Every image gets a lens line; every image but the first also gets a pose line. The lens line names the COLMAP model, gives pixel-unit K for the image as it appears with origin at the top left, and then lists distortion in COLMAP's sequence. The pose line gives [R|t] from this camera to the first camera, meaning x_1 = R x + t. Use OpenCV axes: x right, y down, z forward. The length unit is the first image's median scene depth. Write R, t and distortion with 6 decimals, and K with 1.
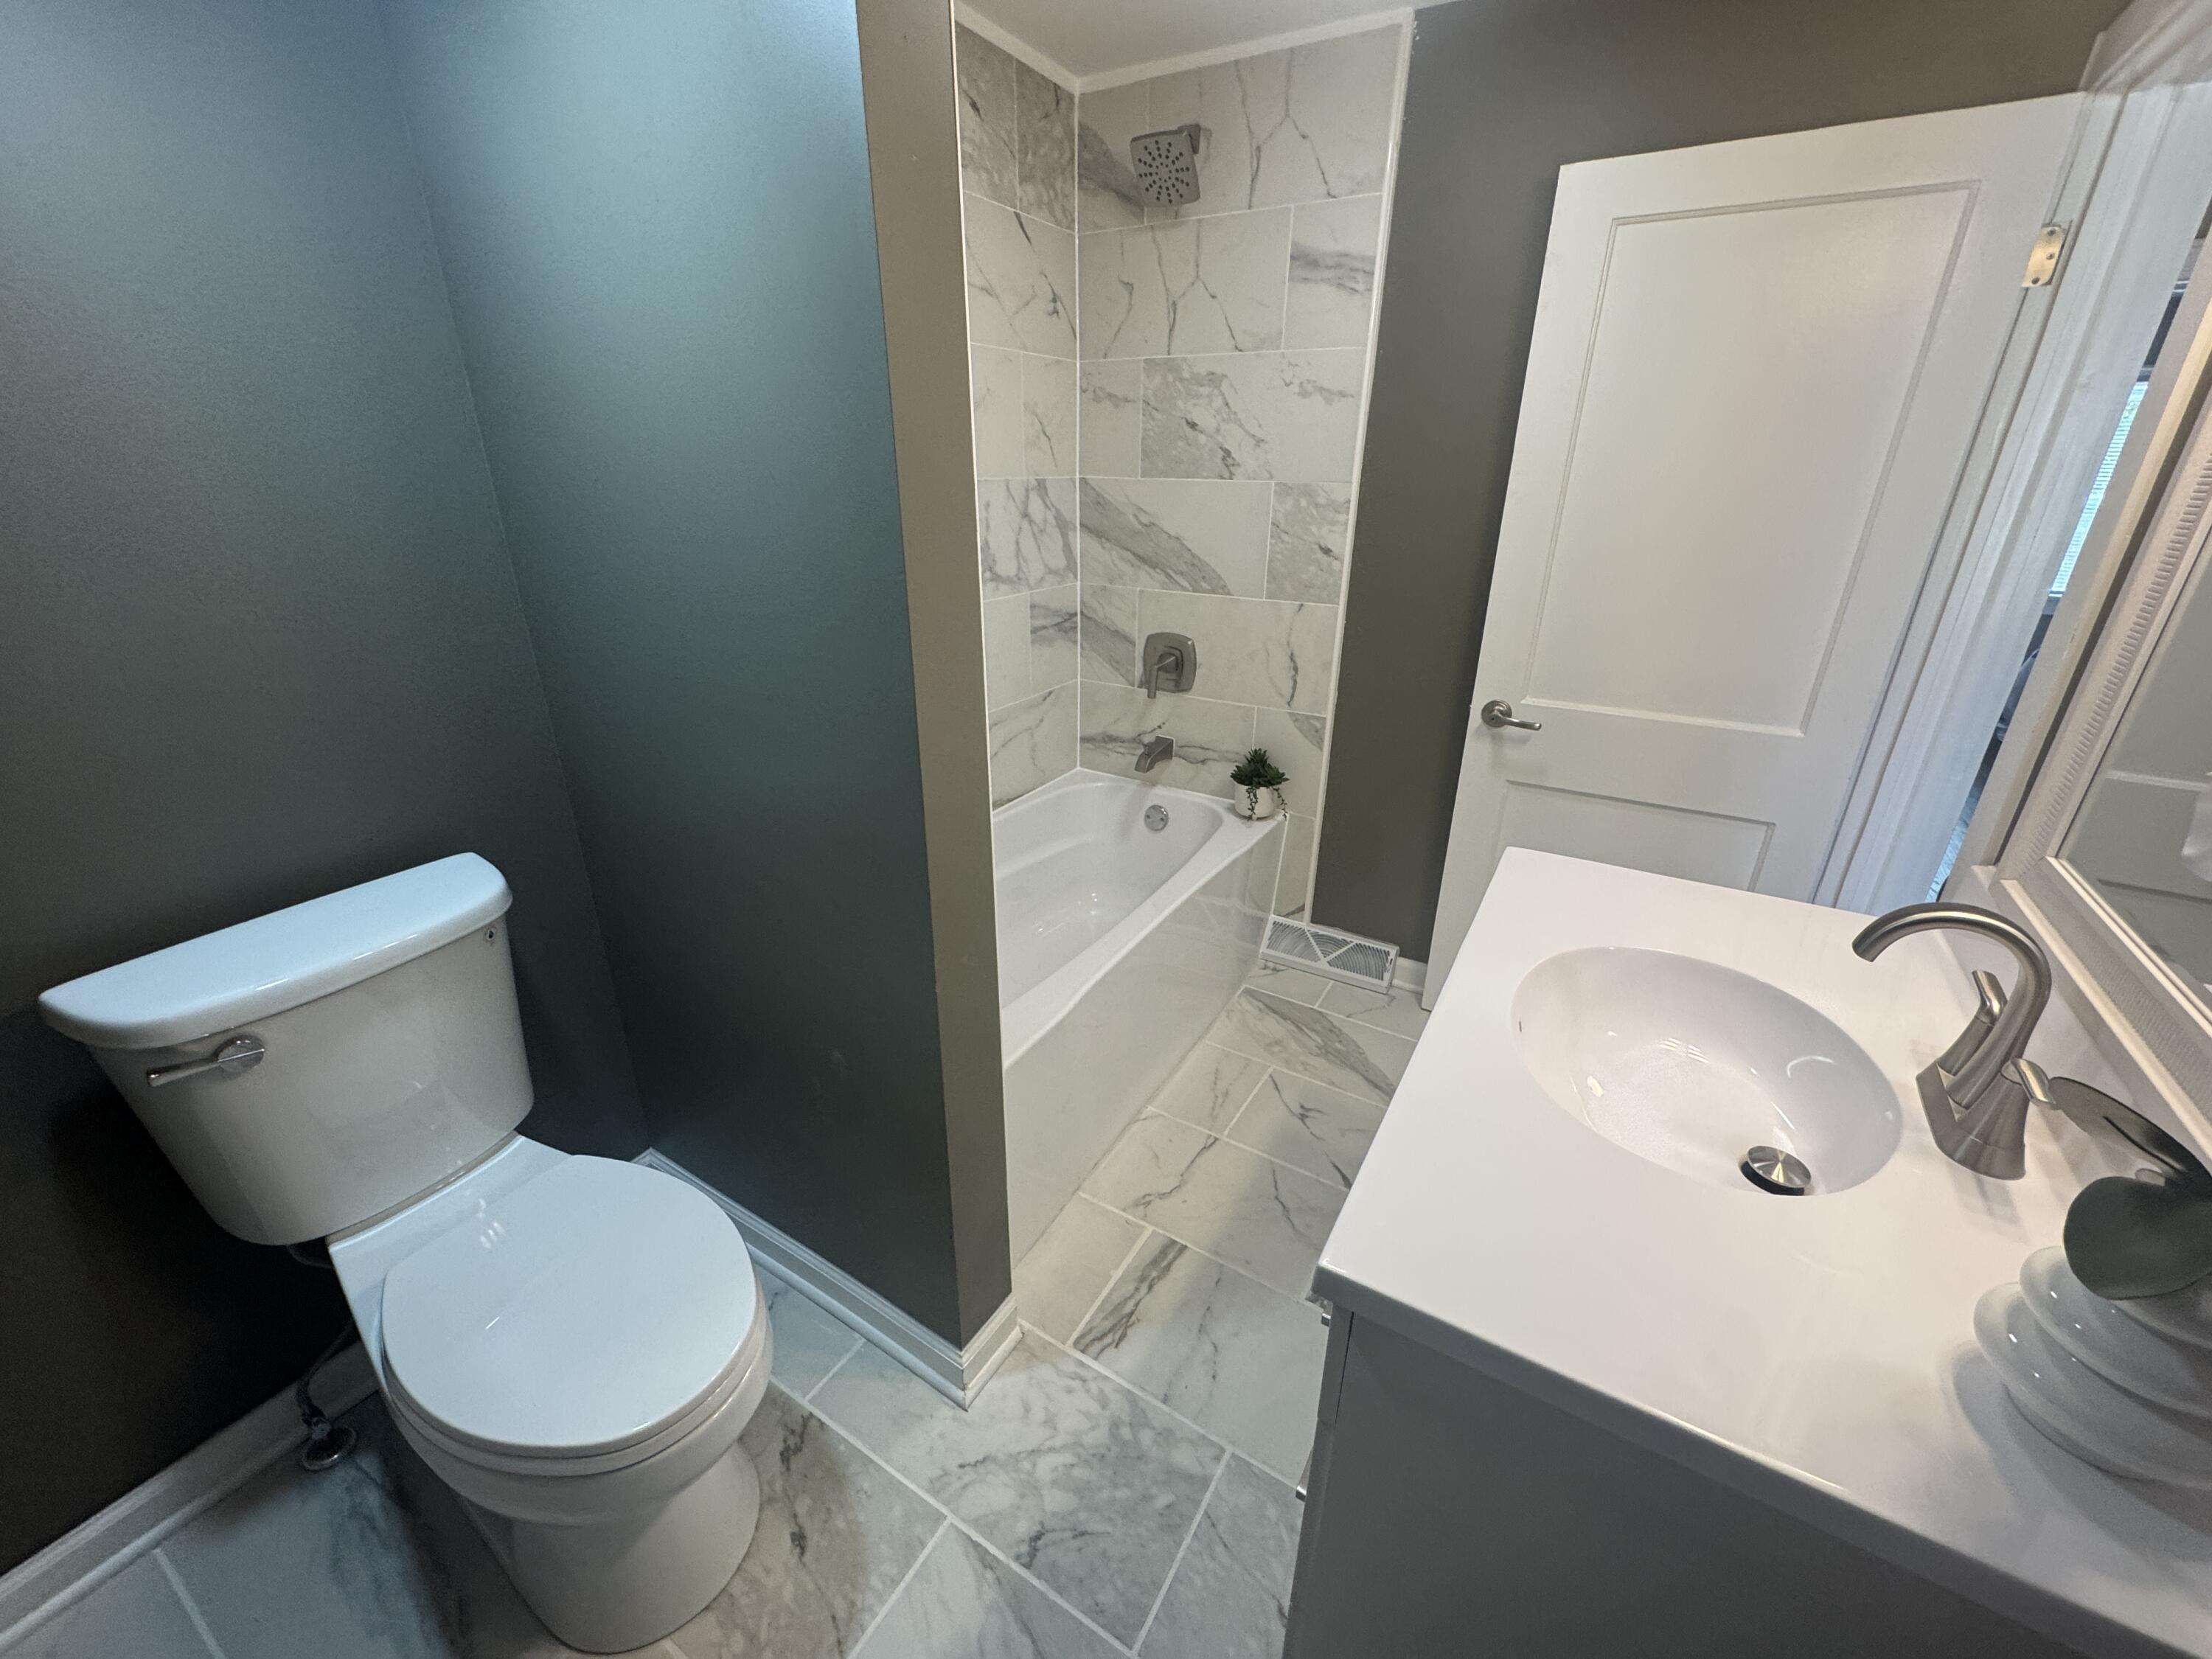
lens RADIAL K [[878.7, 0, 1104.5], [0, 878.7, 825.0], [0, 0, 1]] dist [-0.003288, -0.000464]
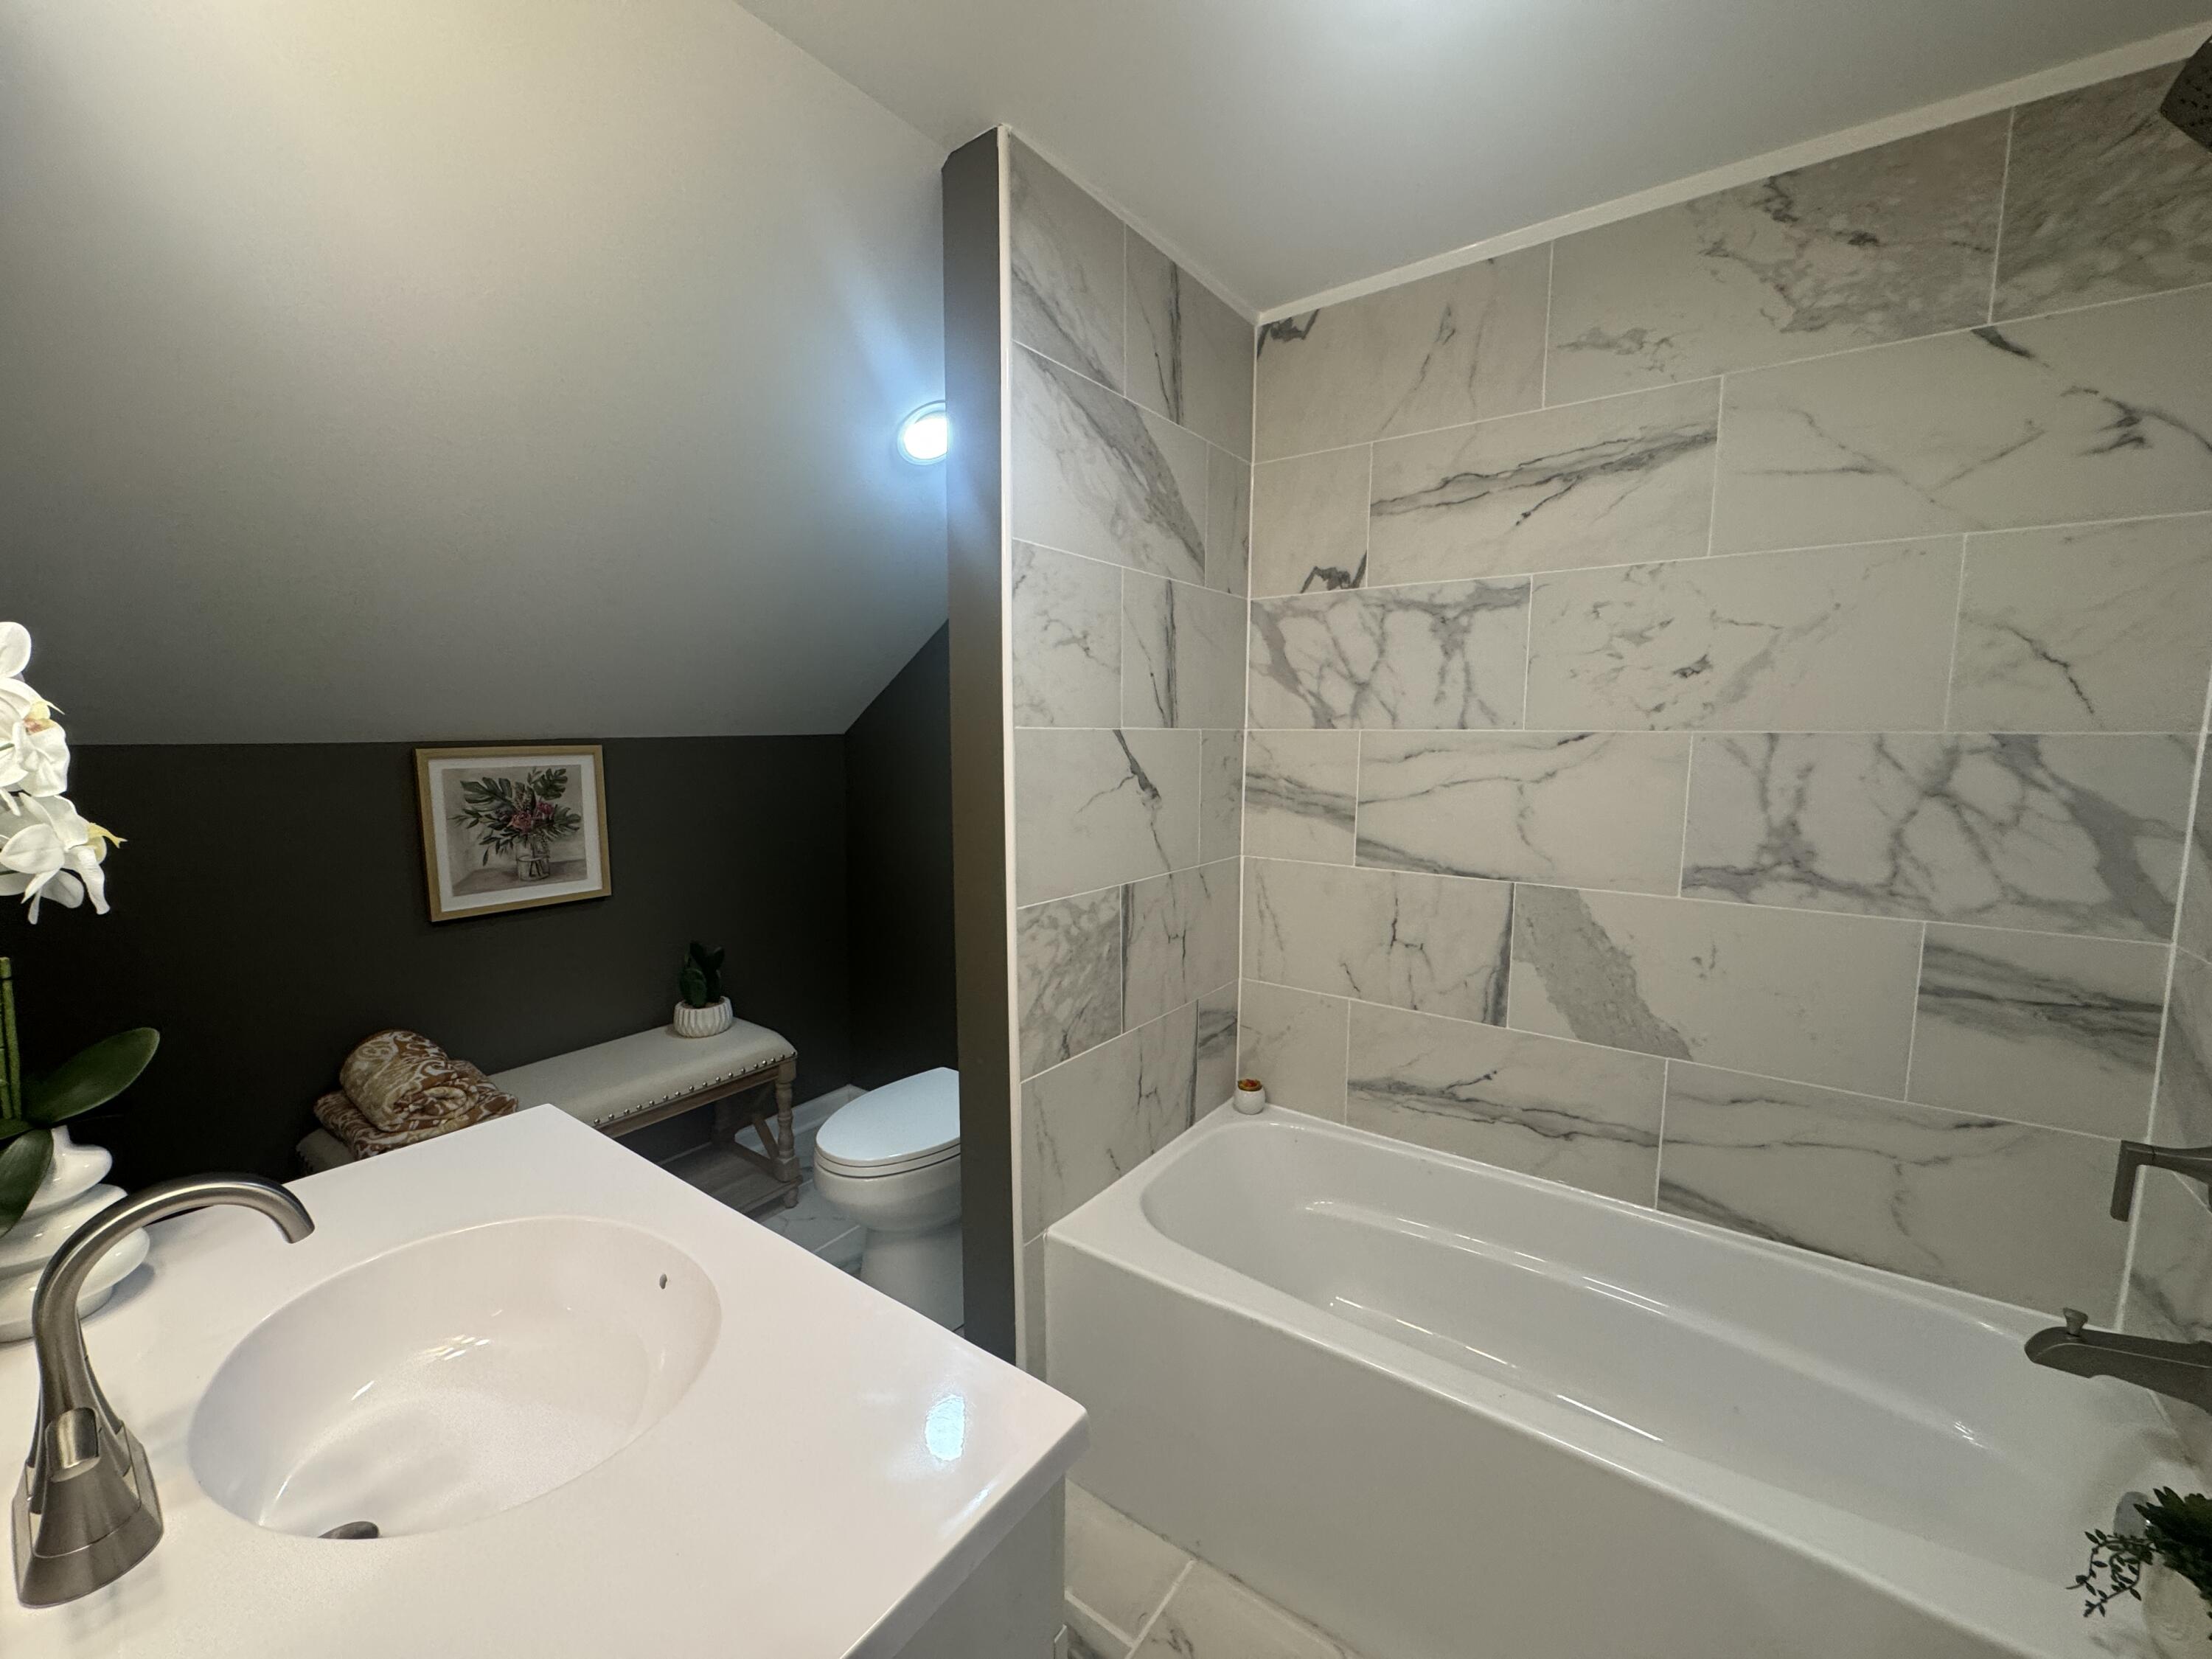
lens RADIAL K [[878.7, 0, 1104.3], [0, 878.7, 827.7], [0, 0, 1]] dist [-0.003288, -0.000464]
pose [[-0.085948, 0.100592, -0.991208, 0.524872], [-0.385546, 0.914019, 0.126189, -0.192207], [0.918677, 0.393002, -0.039775, 0.525252]]
